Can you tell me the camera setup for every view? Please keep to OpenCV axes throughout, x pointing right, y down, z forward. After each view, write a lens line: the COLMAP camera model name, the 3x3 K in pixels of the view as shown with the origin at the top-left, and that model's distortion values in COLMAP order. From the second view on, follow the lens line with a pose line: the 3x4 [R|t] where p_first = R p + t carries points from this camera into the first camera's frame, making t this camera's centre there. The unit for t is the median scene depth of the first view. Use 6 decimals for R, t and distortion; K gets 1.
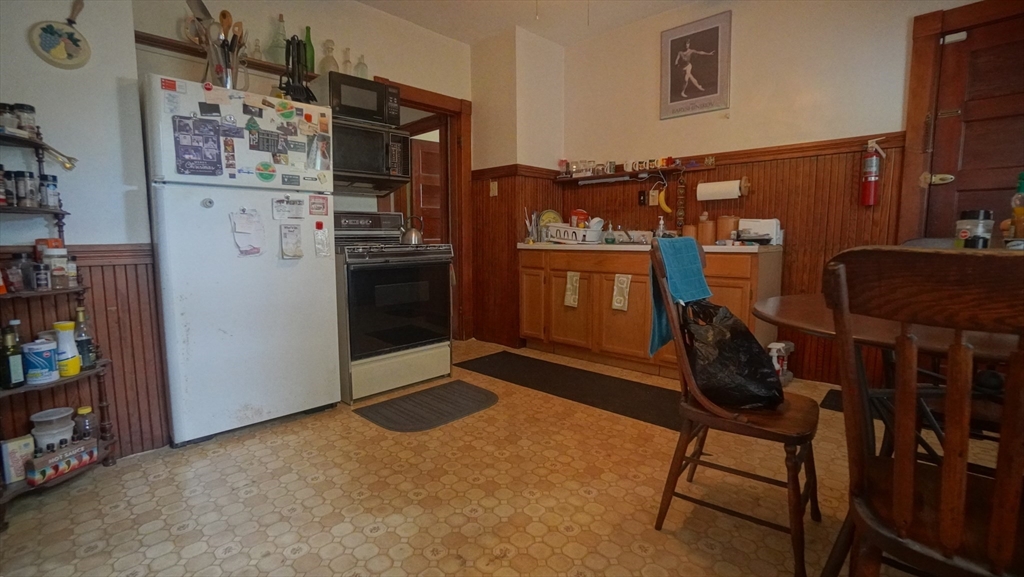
lens RADIAL K [[484.1, 0, 510.1], [0, 484.1, 281.8], [0, 0, 1]] dist [0.001548, -0.000032]
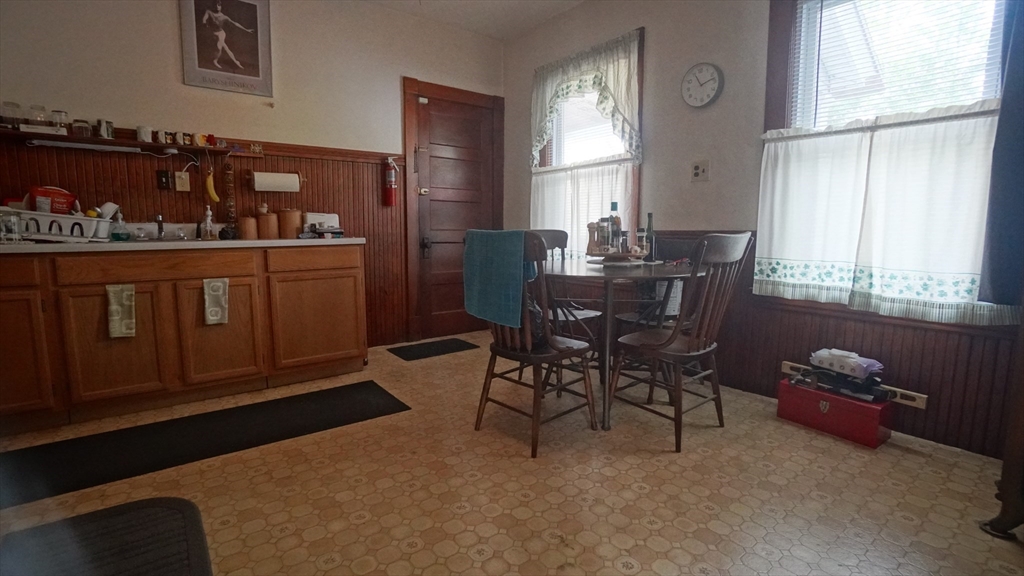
lens RADIAL K [[463.7, 0, 509.9], [0, 463.7, 284.8], [0, 0, 1]] dist [-0.016753, 0.001772]
pose [[0.154930, -0.117582, 0.980903, -0.421009], [0.094478, 0.990105, 0.103762, -0.037344], [-0.983398, 0.076598, 0.164505, 0.406476]]
